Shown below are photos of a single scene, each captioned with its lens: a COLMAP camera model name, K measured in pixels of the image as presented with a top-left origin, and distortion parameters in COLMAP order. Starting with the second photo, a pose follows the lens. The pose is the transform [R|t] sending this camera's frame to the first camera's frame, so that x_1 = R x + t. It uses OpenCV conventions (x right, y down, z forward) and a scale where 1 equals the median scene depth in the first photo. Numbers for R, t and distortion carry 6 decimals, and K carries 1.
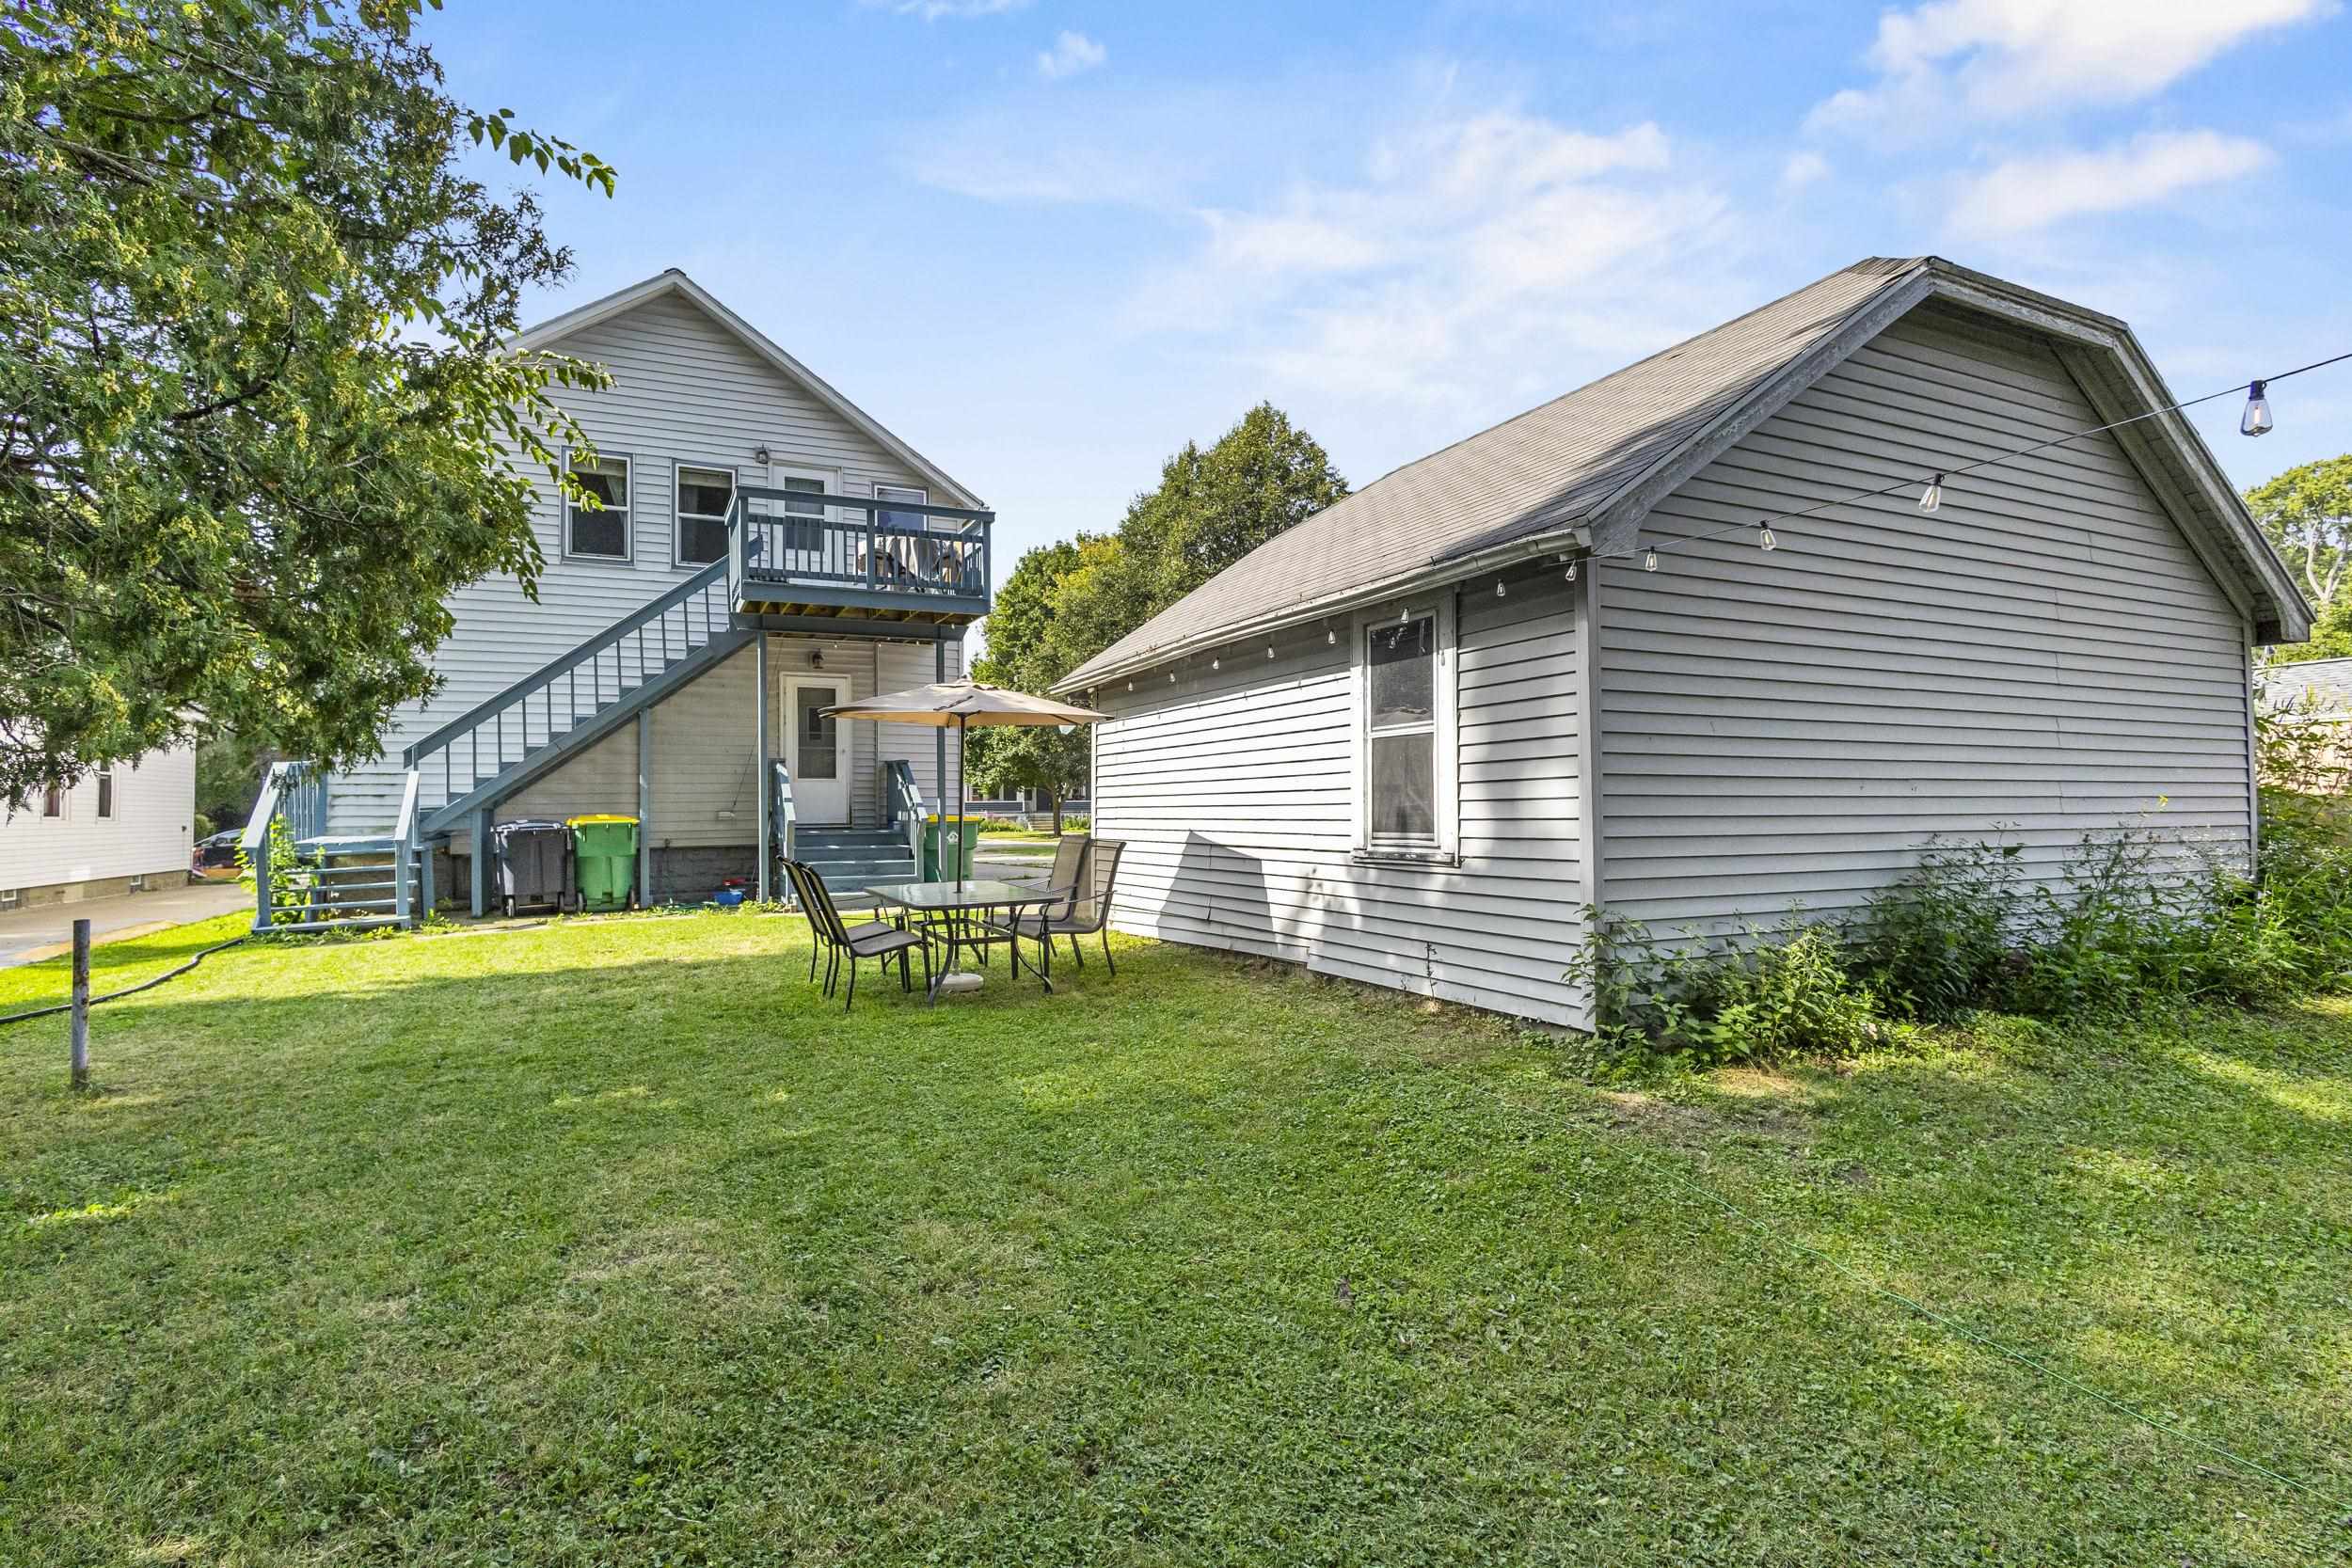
lens RADIAL K [[1167.4, 0, 1209.0], [0, 1167.4, 782.3], [0, 0, 1]] dist [0.003817, 0.000113]
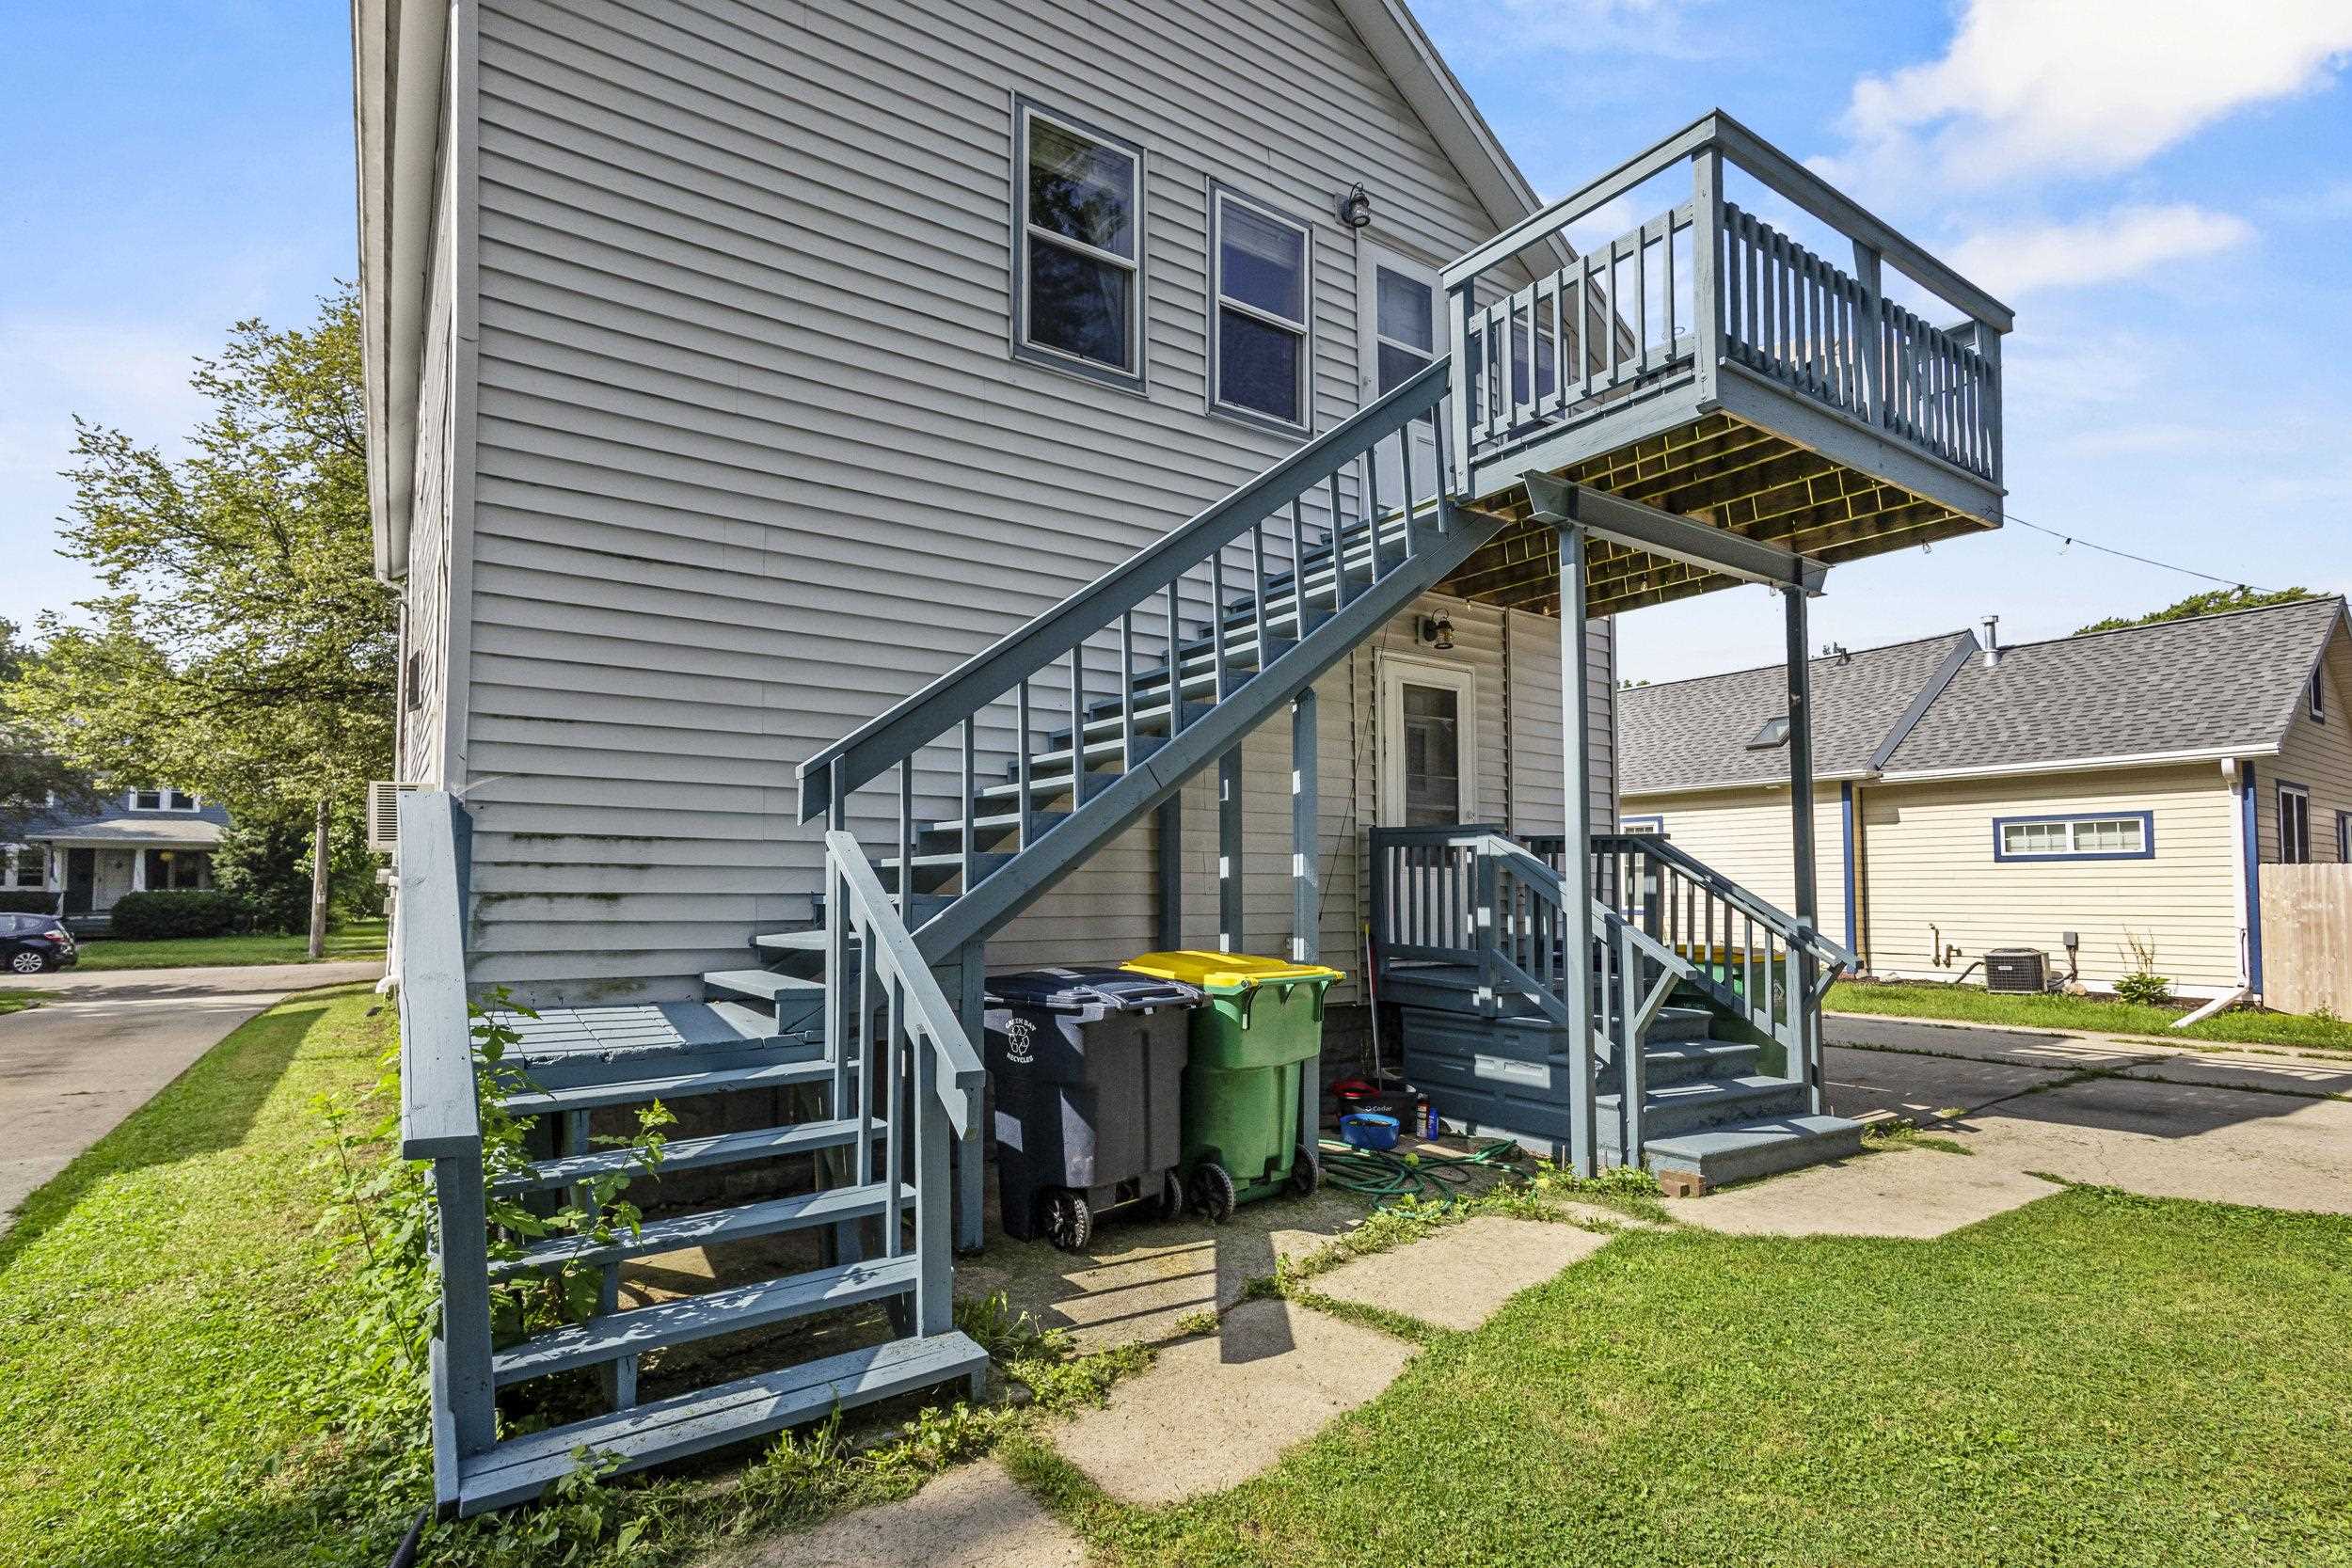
lens RADIAL K [[1149.0, 0, 1228.2], [0, 1149.0, 840.9], [0, 0, 1]] dist [0.002844, 0.000212]
pose [[0.983713, 0.023199, 0.178243, -0.563852], [-0.018897, 0.999489, -0.025794, -0.000569], [-0.178750, 0.022005, 0.983648, 0.590205]]
